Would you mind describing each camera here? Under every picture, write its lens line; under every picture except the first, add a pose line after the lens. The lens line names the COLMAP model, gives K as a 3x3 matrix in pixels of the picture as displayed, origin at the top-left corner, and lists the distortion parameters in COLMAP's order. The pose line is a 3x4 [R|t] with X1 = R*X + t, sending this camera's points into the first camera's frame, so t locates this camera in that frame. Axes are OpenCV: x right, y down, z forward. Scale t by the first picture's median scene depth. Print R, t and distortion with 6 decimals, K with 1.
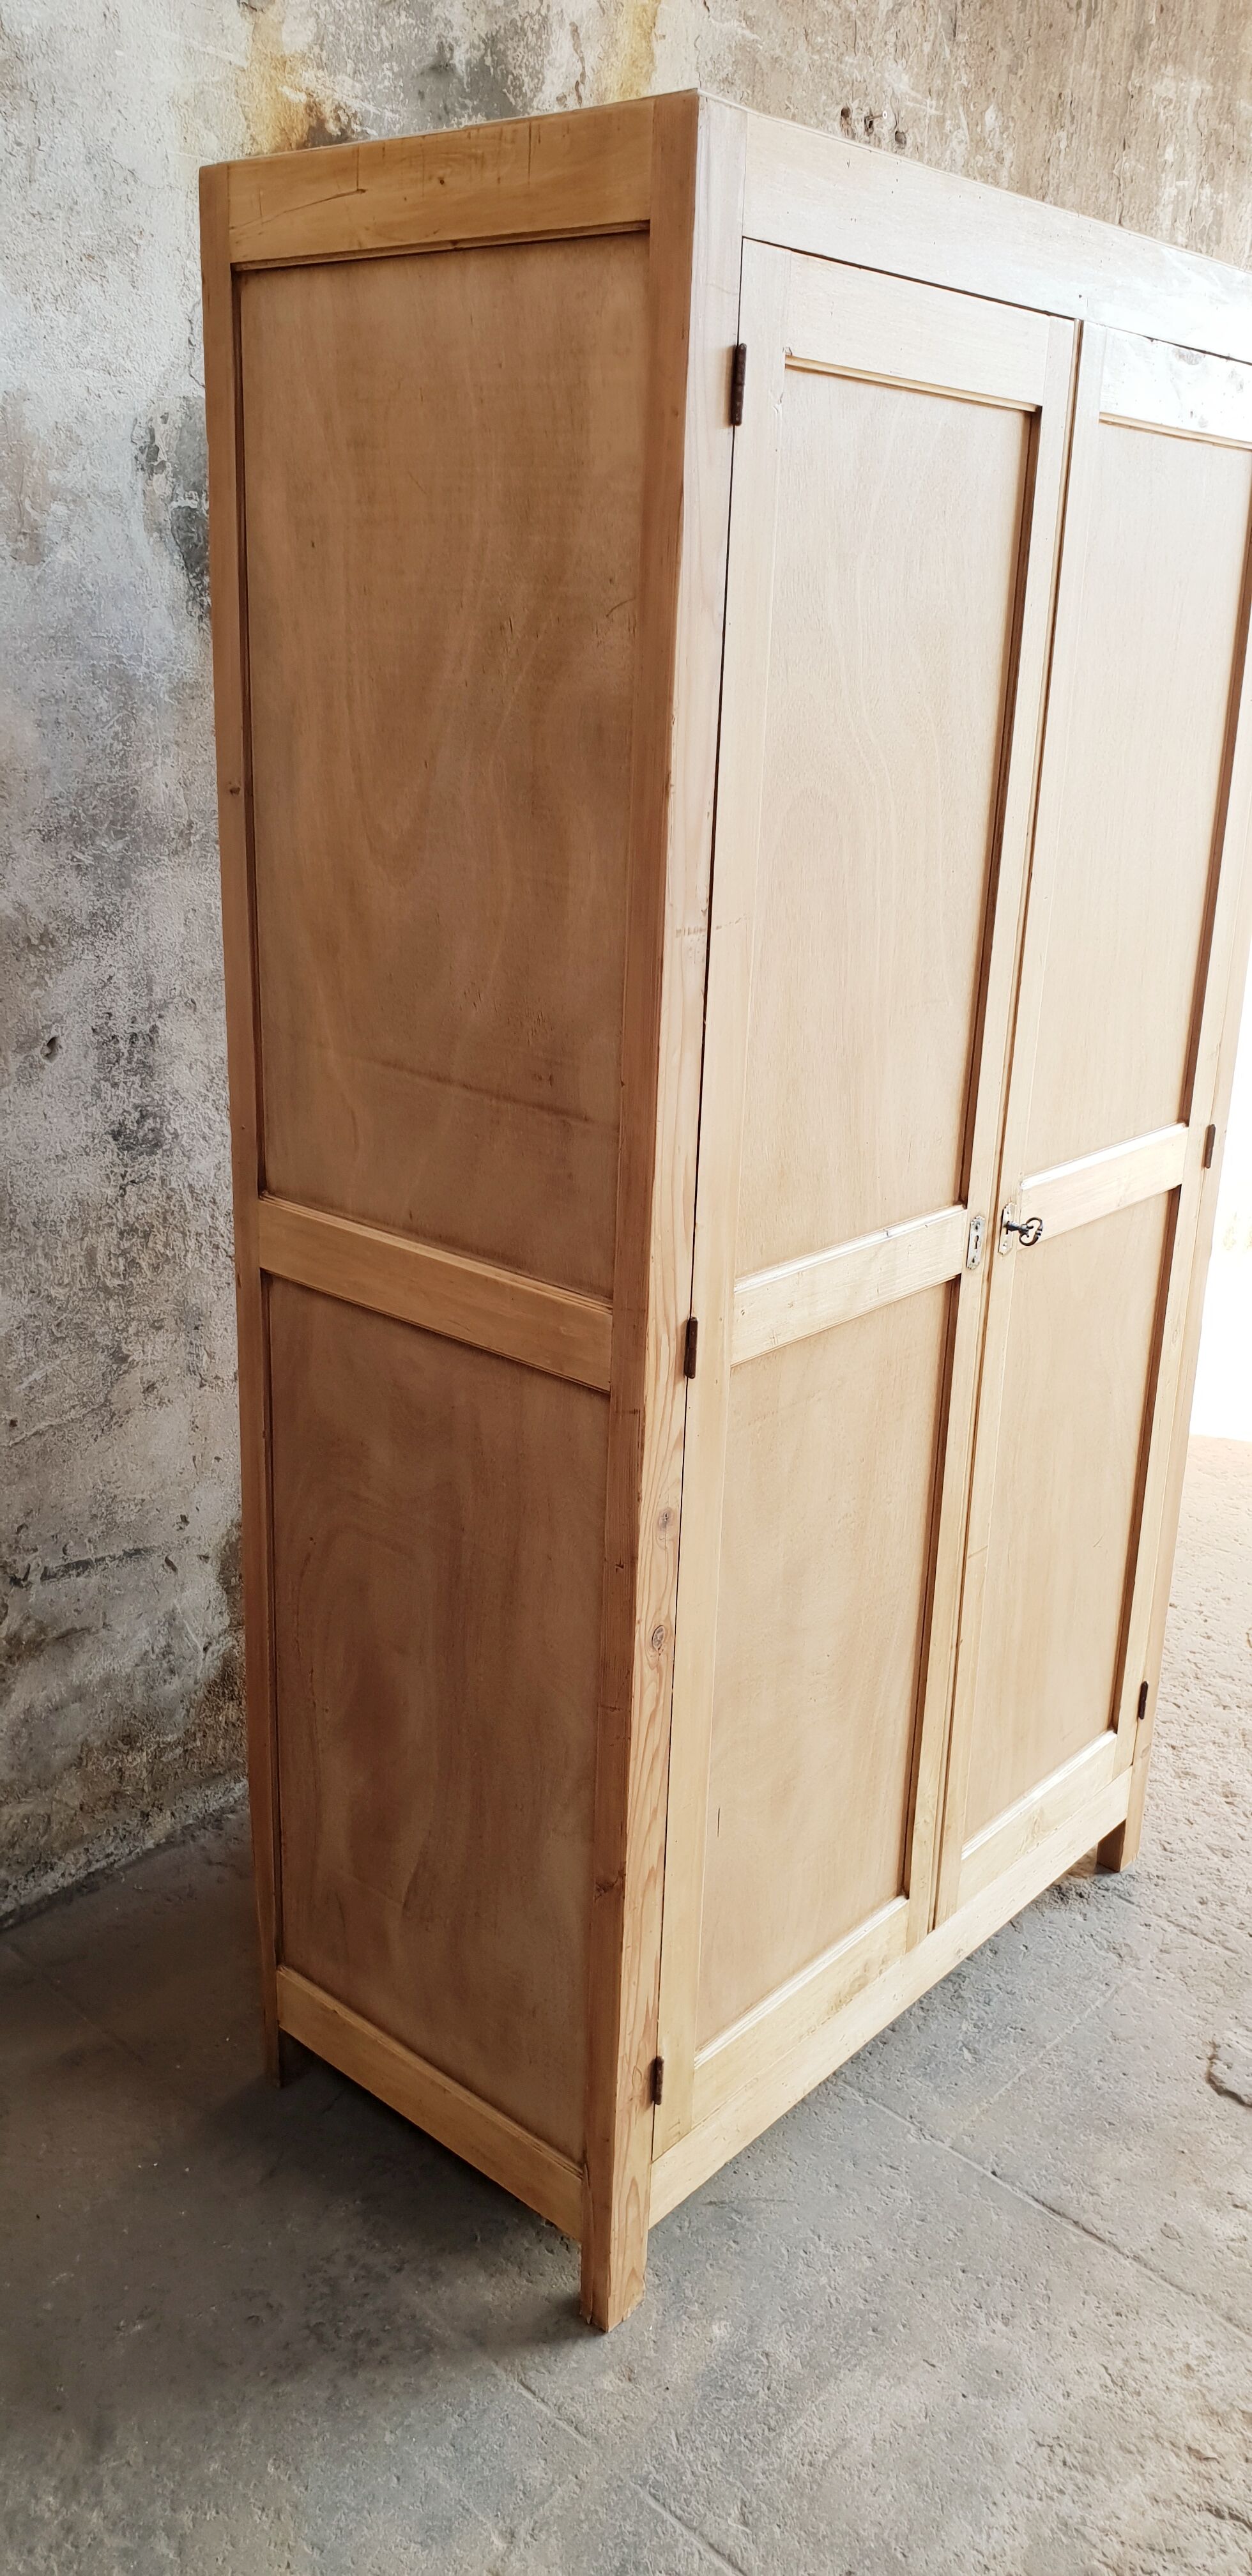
lens RADIAL K [[2042.0, 0, 667.2], [0, 2042.0, 1254.6], [0, 0, 1]] dist [-0.018650, 0.054190]
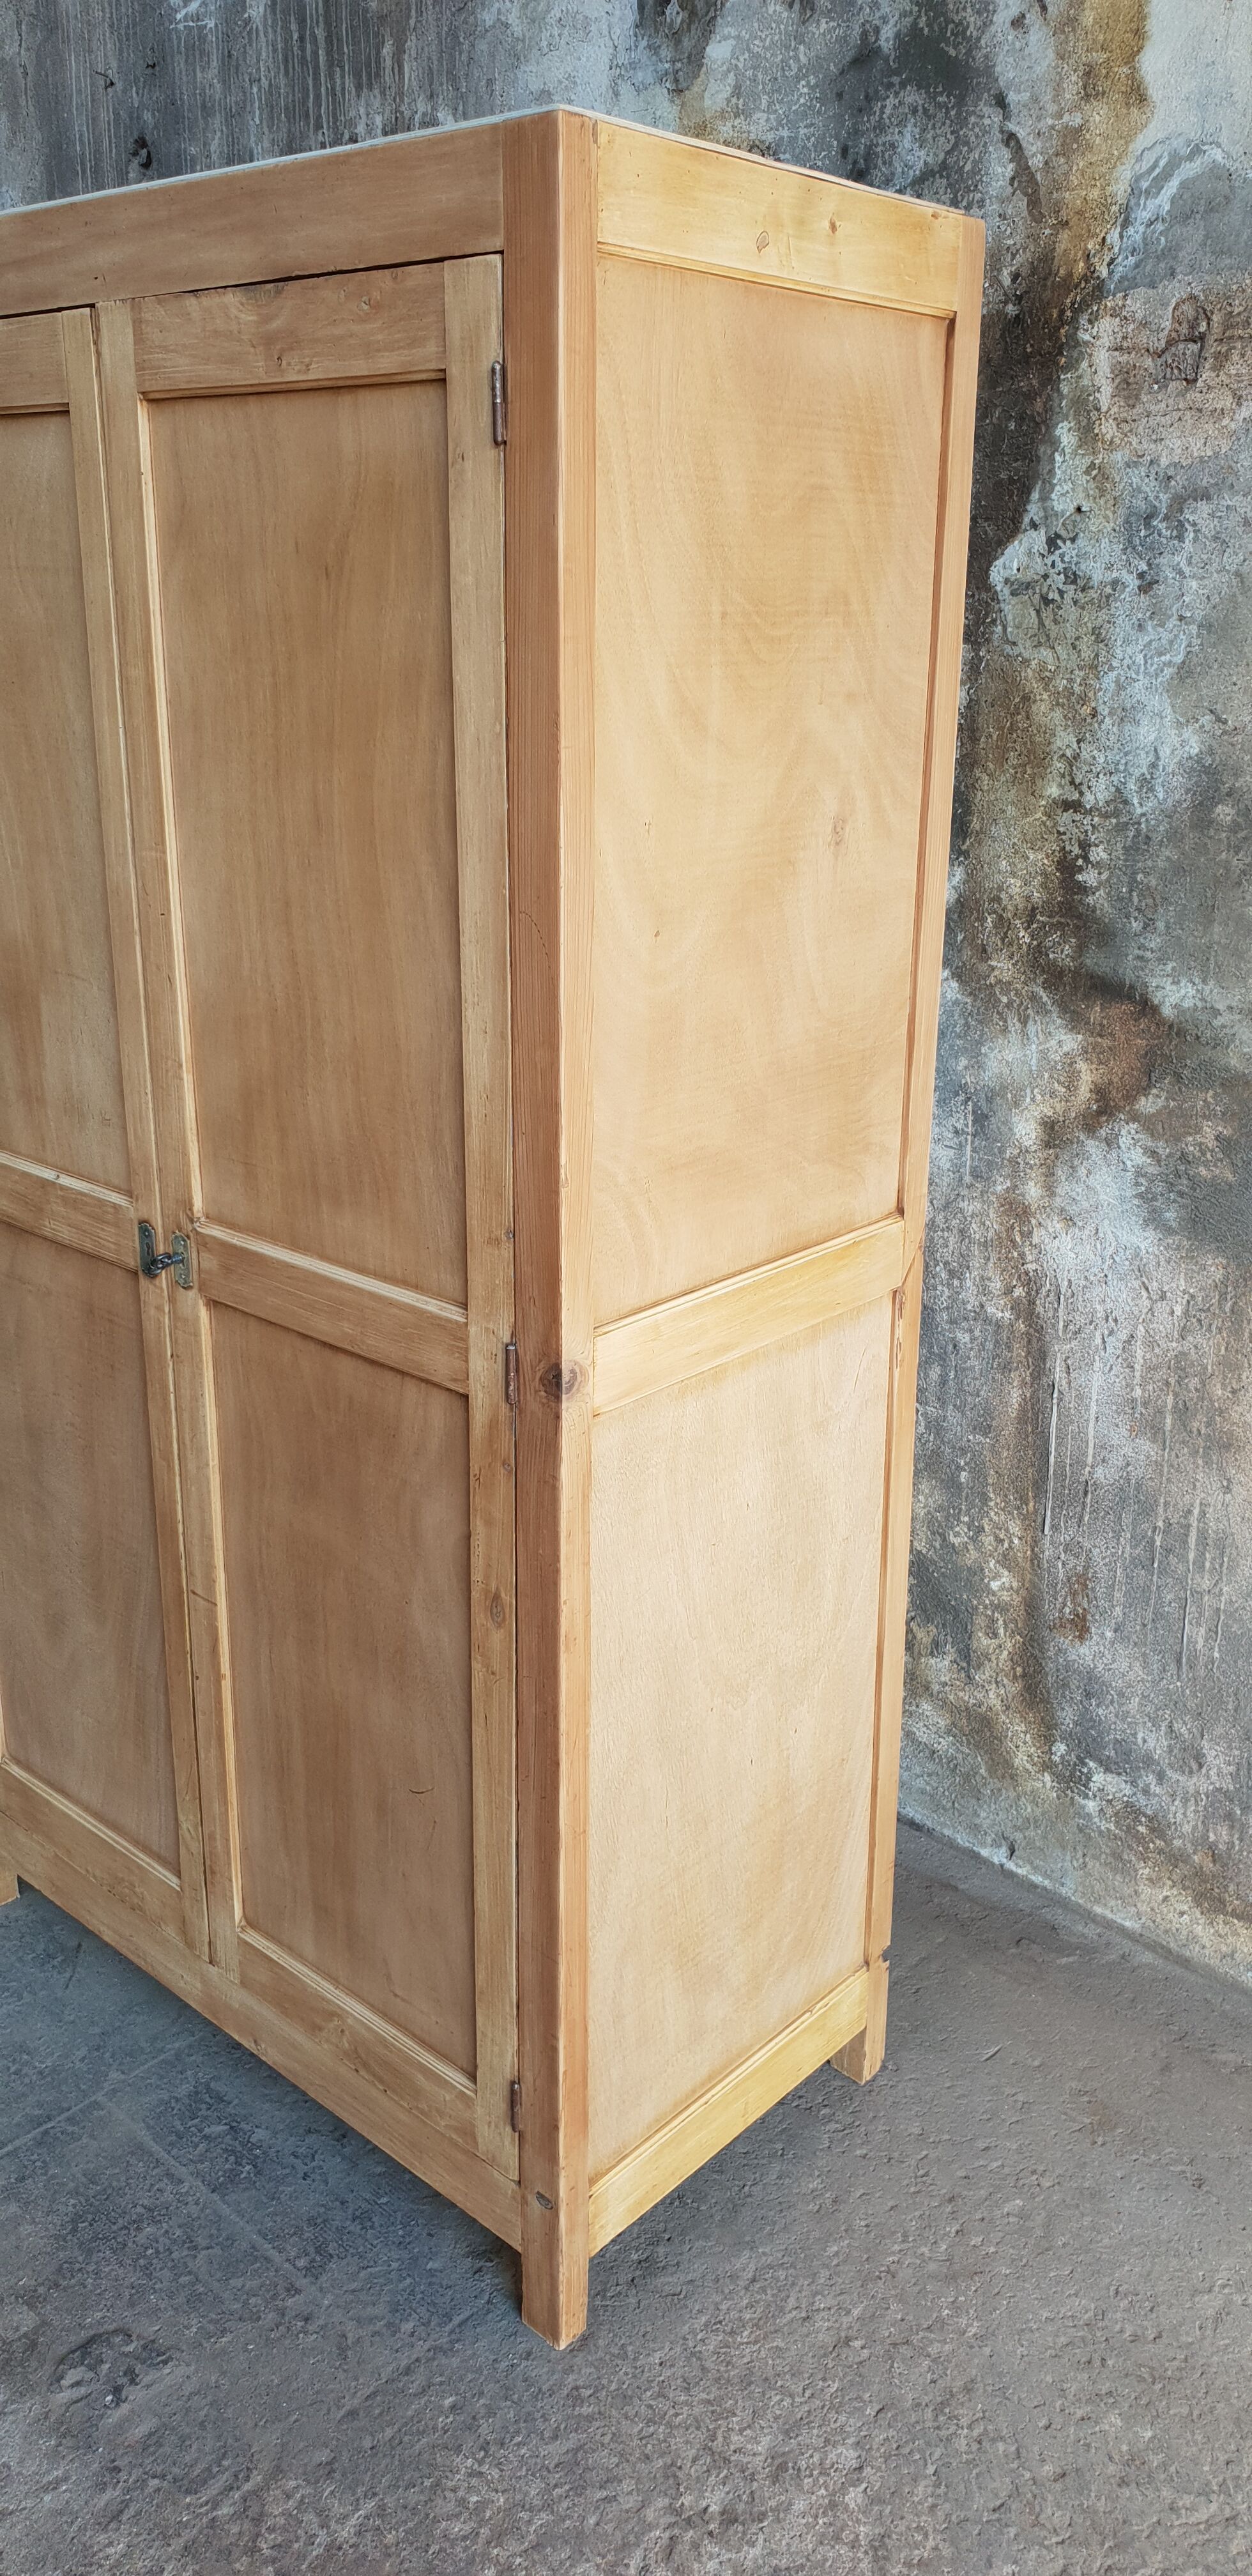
lens RADIAL K [[2042.0, 0, 644.9], [0, 2042.0, 1251.1], [0, 0, 1]] dist [-0.018650, 0.054190]
pose [[-0.039124, 0.280211, -0.959141, 1.084517], [-0.317661, 0.906592, 0.277817, -0.353706], [0.947397, 0.315551, 0.053542, 1.169493]]
